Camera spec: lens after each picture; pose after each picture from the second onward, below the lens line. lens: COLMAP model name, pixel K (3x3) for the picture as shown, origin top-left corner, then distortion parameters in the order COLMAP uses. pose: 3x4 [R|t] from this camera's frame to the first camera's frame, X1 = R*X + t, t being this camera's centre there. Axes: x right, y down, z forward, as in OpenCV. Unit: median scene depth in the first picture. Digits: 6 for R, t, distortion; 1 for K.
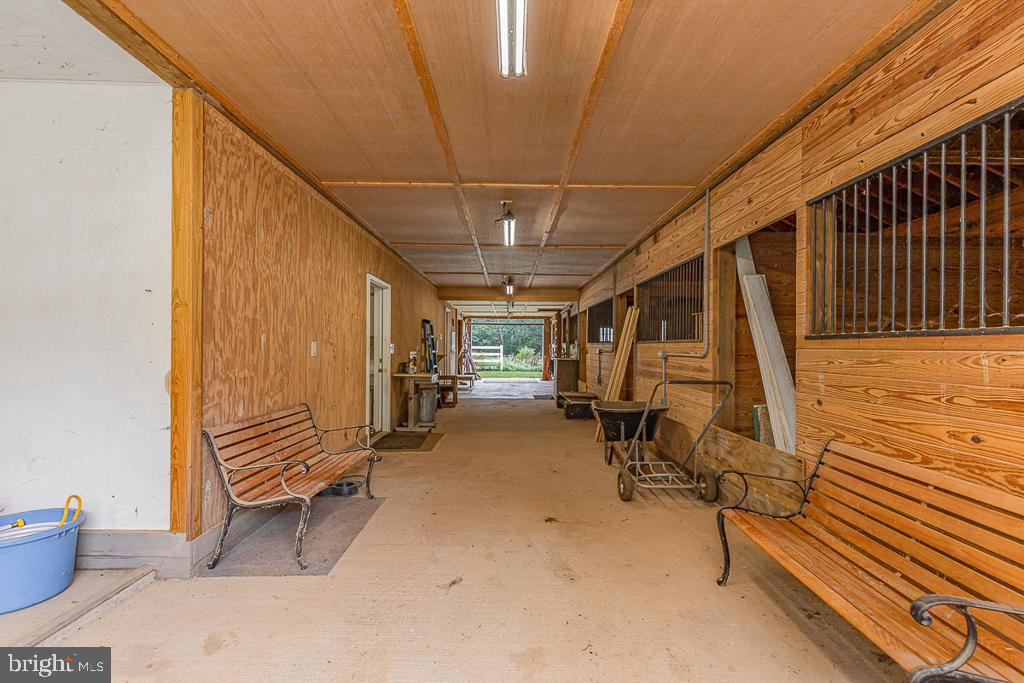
lens RADIAL K [[465.2, 0, 511.1], [0, 465.2, 344.3], [0, 0, 1]] dist [0.005915, -0.001273]
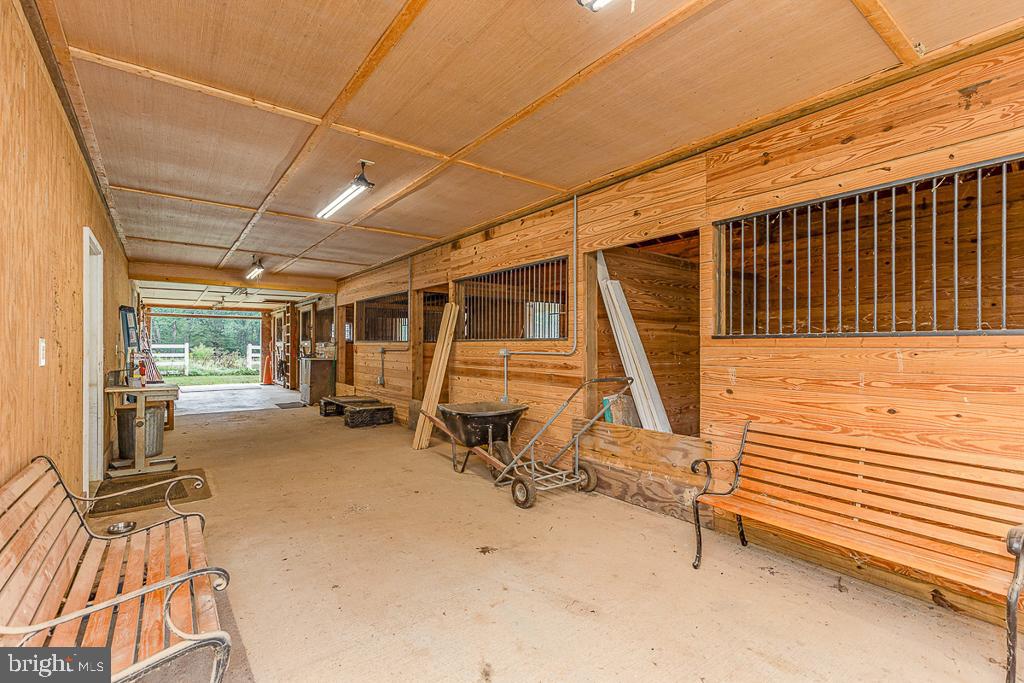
lens RADIAL K [[465.2, 0, 514.6], [0, 465.2, 343.5], [0, 0, 1]] dist [0.005915, -0.001273]
pose [[0.796472, -0.002141, 0.604672, -0.391030], [-0.000087, 0.999993, 0.003654, -0.002395], [-0.604676, -0.002963, 0.796466, 0.297003]]
